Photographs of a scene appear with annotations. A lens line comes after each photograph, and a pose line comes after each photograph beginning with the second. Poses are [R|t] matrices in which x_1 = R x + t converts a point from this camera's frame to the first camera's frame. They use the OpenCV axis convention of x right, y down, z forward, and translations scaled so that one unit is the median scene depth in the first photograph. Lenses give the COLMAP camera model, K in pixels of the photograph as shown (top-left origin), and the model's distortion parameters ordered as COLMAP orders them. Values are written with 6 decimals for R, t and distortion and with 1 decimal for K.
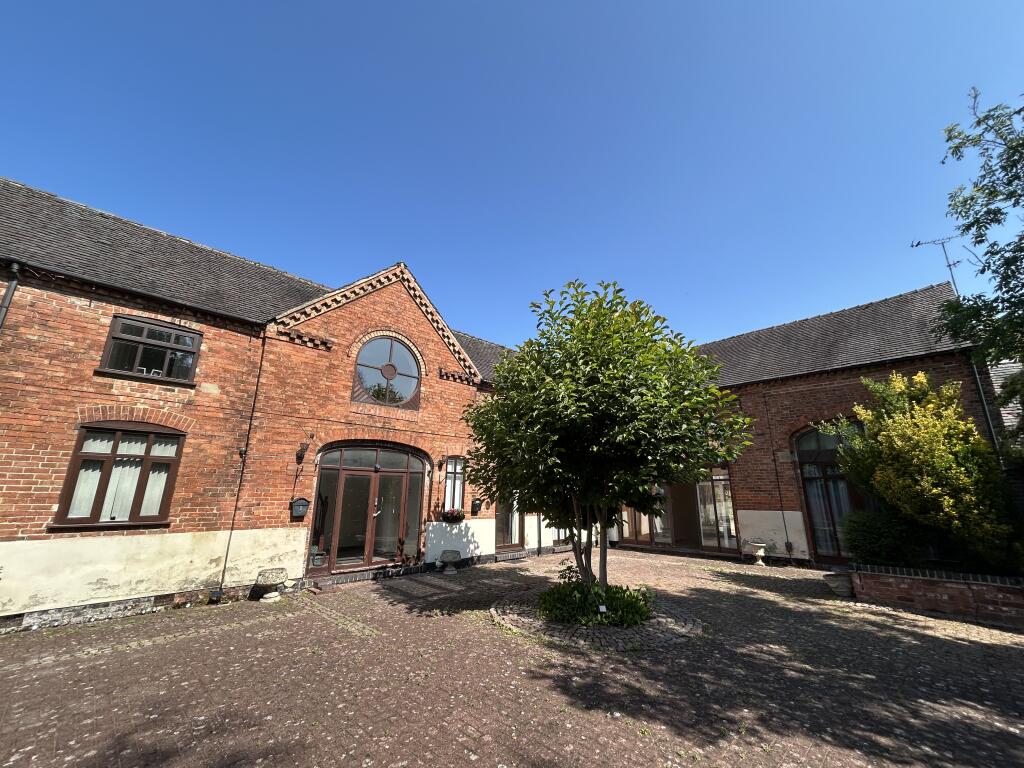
lens RADIAL K [[412.0, 0, 512.0], [0, 412.0, 384.0], [0, 0, 1]] dist [-0.000751, 0.000400]
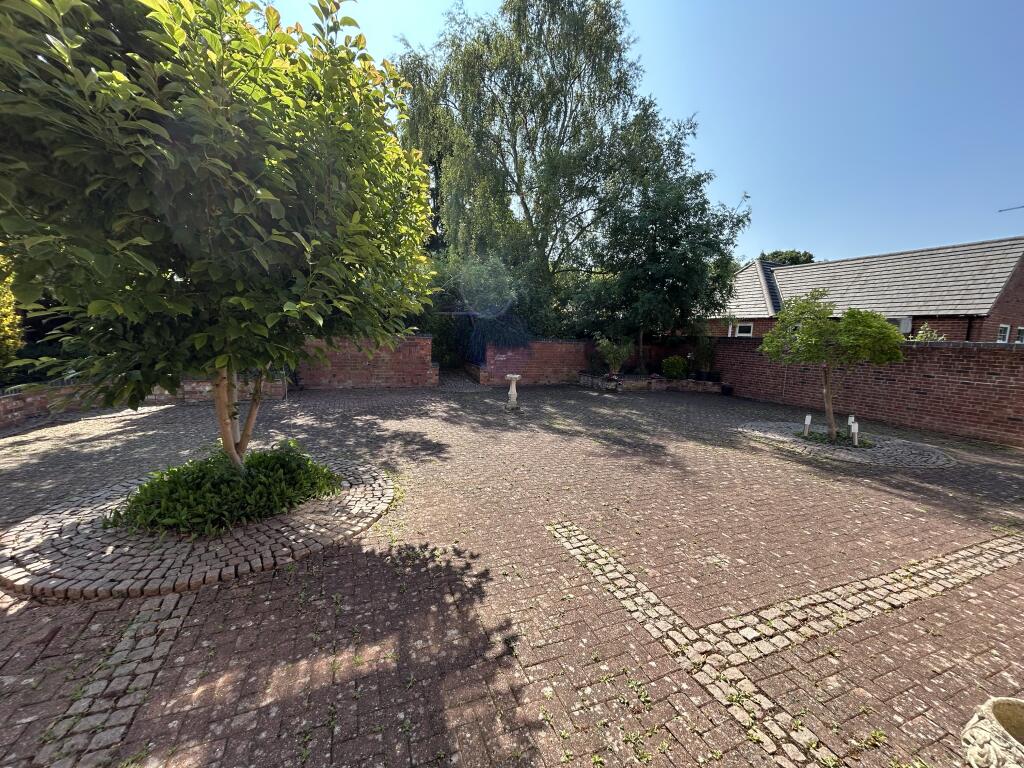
lens RADIAL K [[412.0, 0, 512.0], [0, 412.0, 384.0], [0, 0, 1]] dist [-0.000751, 0.000400]
pose [[-0.915023, -0.087541, 0.393788, -0.371812], [-0.143996, 0.982741, -0.116129, 0.319198], [-0.376825, -0.162965, -0.911836, 1.213606]]
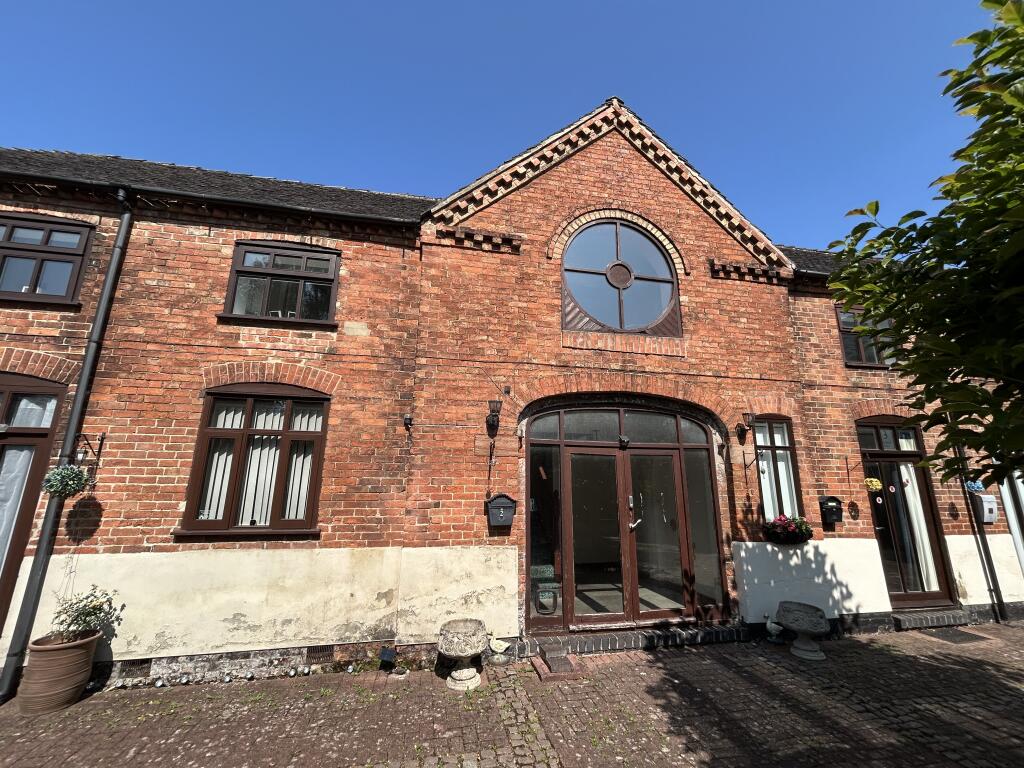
lens RADIAL K [[412.0, 0, 512.0], [0, 412.0, 384.0], [0, 0, 1]] dist [-0.000751, 0.000400]
pose [[0.835586, -0.133770, -0.532824, -0.174006], [0.140894, 0.989643, -0.027505, 0.144745], [0.530985, -0.052088, 0.845779, 0.539638]]
